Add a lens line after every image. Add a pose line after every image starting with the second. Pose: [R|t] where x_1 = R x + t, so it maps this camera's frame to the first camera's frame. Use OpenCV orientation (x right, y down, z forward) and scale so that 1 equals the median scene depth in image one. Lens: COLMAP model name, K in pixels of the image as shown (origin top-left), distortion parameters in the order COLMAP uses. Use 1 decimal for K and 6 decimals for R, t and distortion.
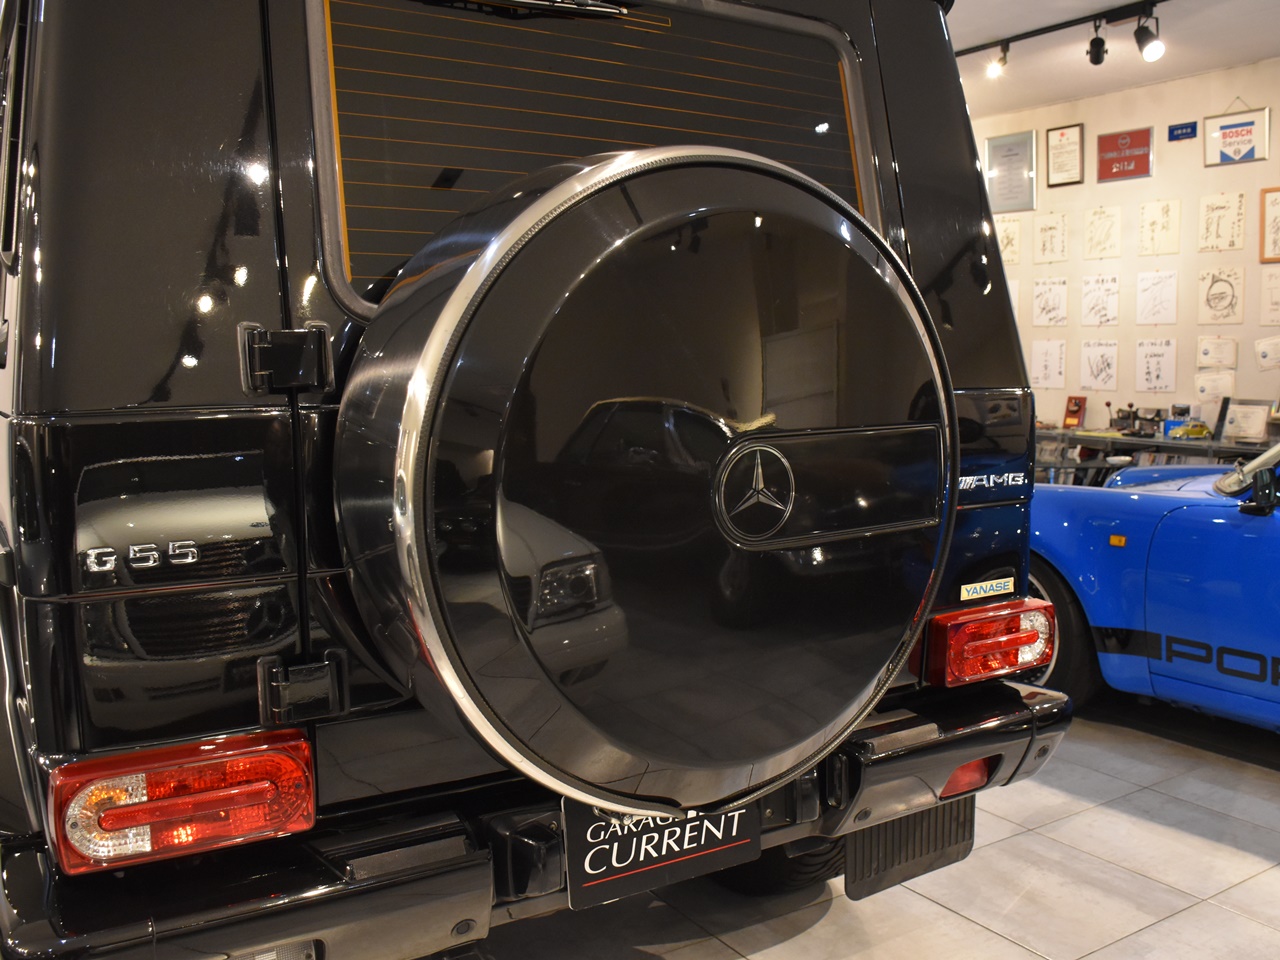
lens RADIAL K [[1133.3, 0, 661.1], [0, 1133.3, 476.5], [0, 0, 1]] dist [-0.102528, 0.008710]
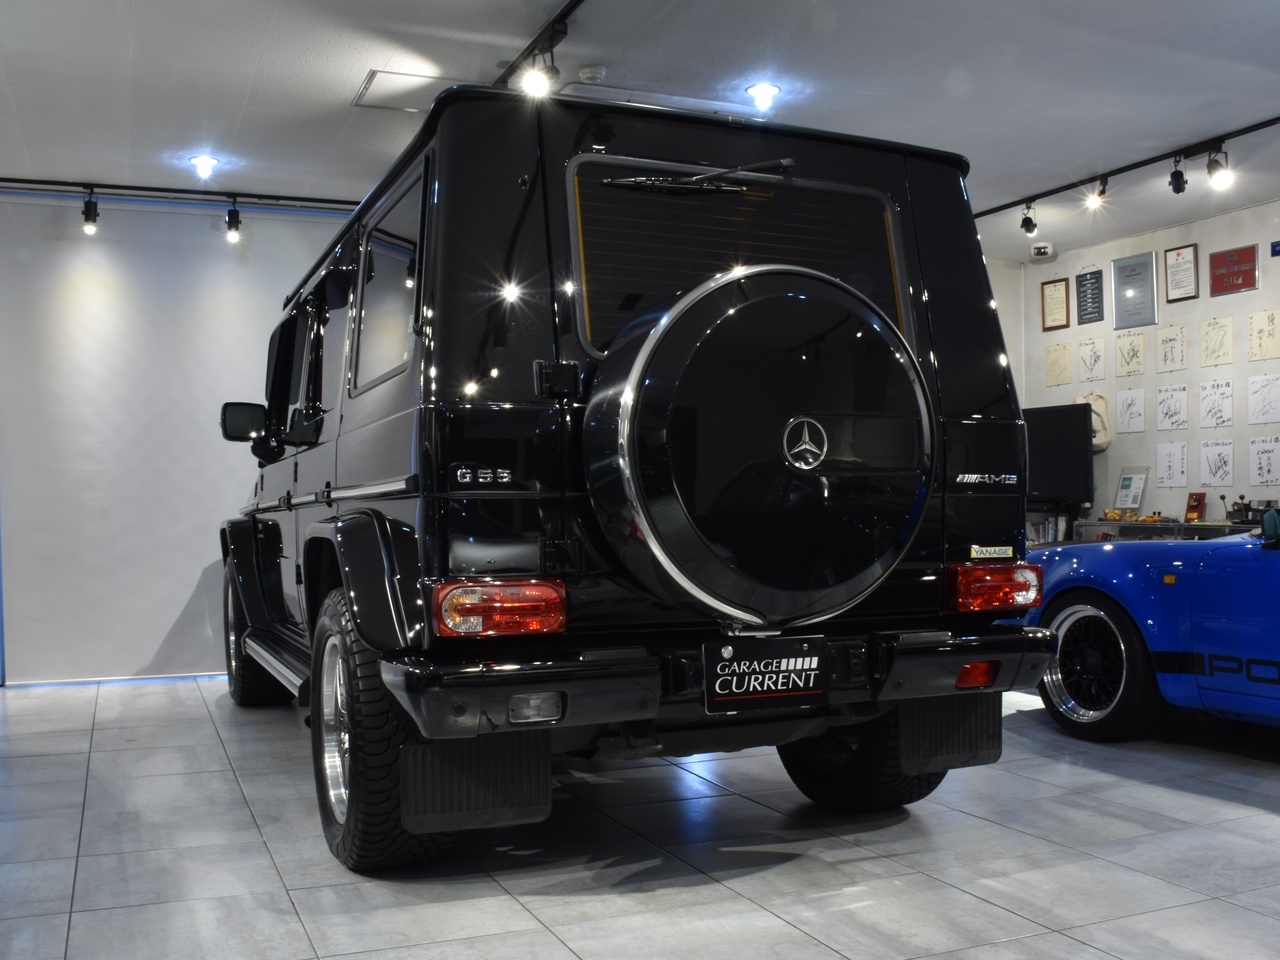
lens RADIAL K [[1195.2, 0, 660.8], [0, 1195.2, 484.1], [0, 0, 1]] dist [-0.092482, 0.014400]
pose [[0.989526, 0.000439, -0.144354, 0.044927], [-0.017294, 0.993154, -0.115524, 0.107316], [0.143315, 0.116811, 0.982759, -0.332228]]
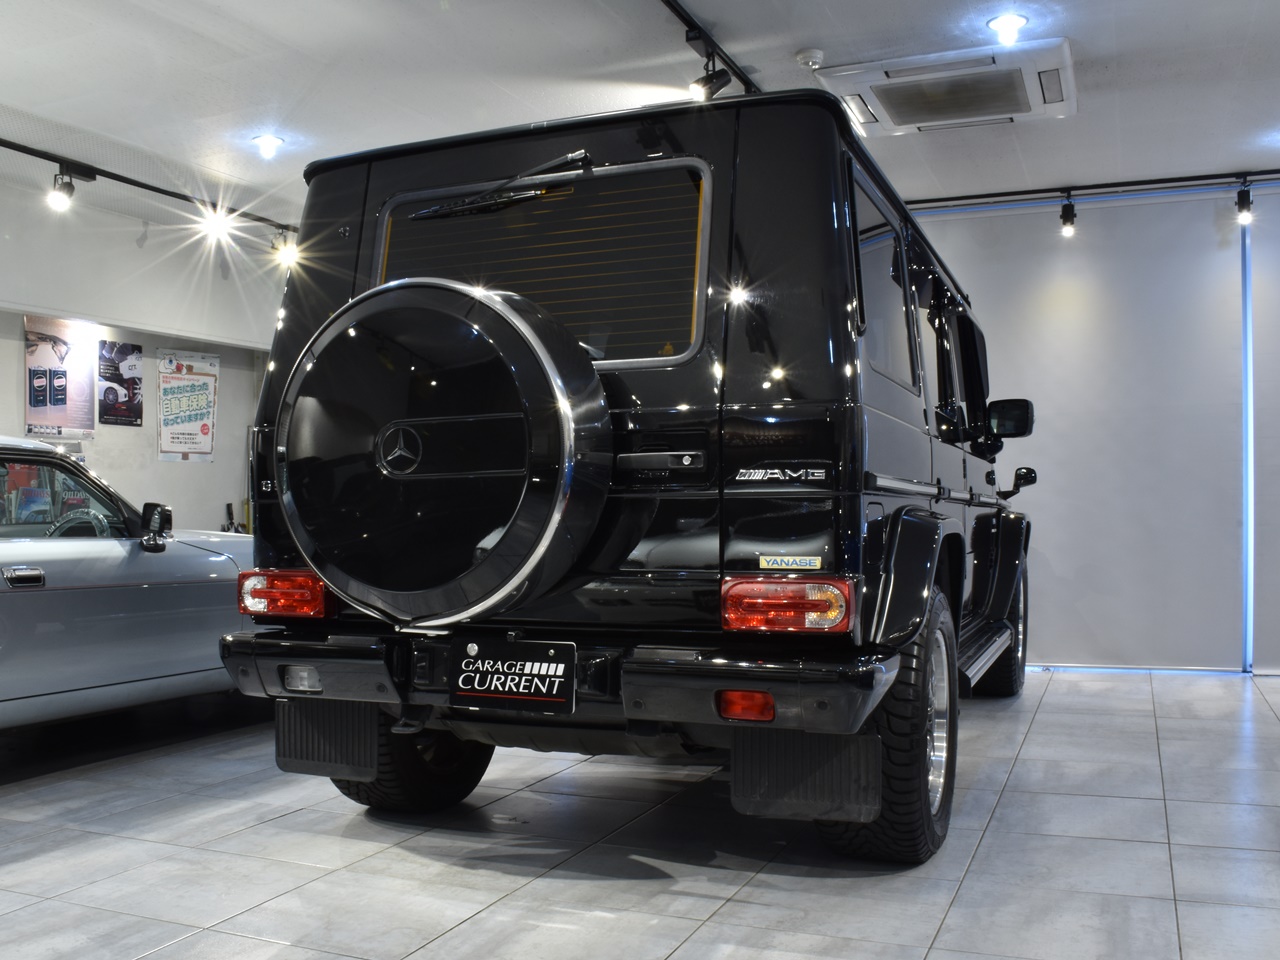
lens RADIAL K [[1195.2, 0, 660.8], [0, 1195.2, 484.1], [0, 0, 1]] dist [-0.092482, 0.014400]
pose [[0.590487, -0.014044, -0.806925, 0.682226], [-0.073159, 0.994800, -0.070850, 0.063278], [0.803724, 0.100870, 0.586390, 0.056793]]
